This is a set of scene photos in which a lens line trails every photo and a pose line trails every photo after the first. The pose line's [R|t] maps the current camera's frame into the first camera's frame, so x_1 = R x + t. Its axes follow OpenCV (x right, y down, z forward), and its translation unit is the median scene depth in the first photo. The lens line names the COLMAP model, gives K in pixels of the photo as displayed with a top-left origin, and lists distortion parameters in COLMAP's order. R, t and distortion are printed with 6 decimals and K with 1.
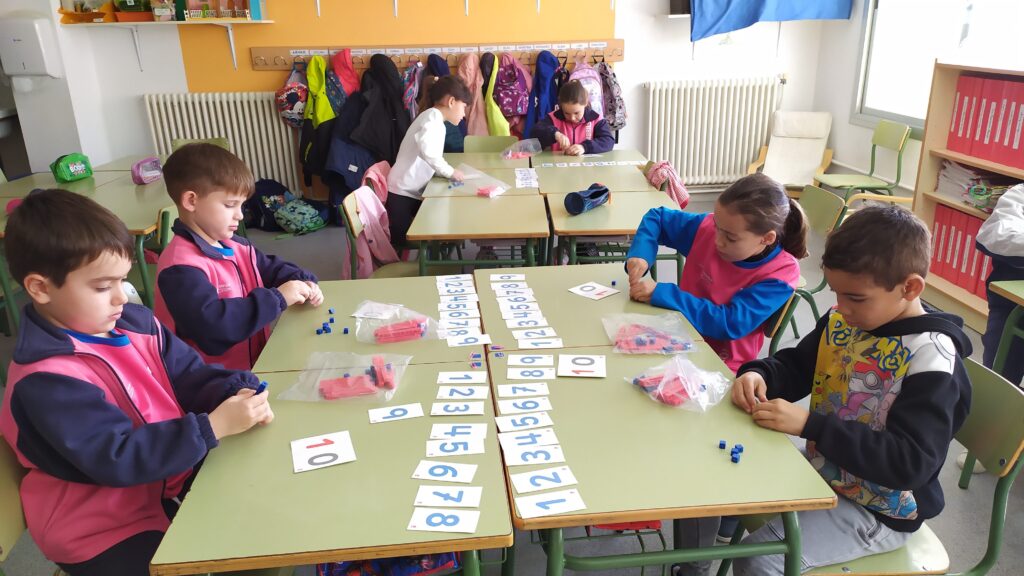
lens RADIAL K [[789.4, 0, 512.0], [0, 789.4, 288.0], [0, 0, 1]] dist [0.000104, -0.000436]
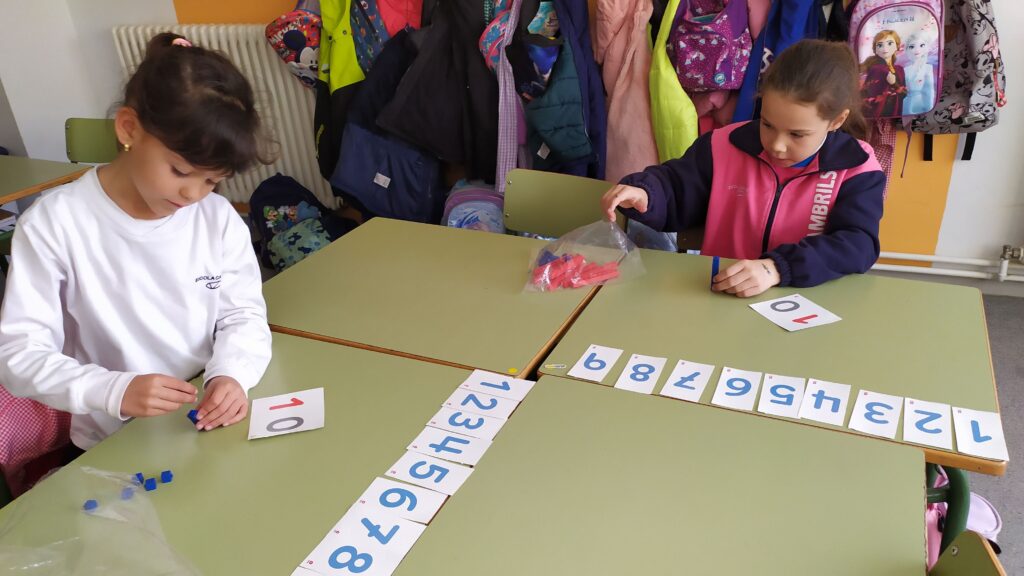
lens RADIAL K [[789.4, 0, 512.0], [0, 789.4, 288.0], [0, 0, 1]] dist [0.000104, -0.000436]
pose [[0.900598, 0.156574, -0.405473, 0.101957], [-0.098689, 0.982161, 0.160065, -0.171078], [0.423301, -0.104139, 0.899984, 0.543260]]
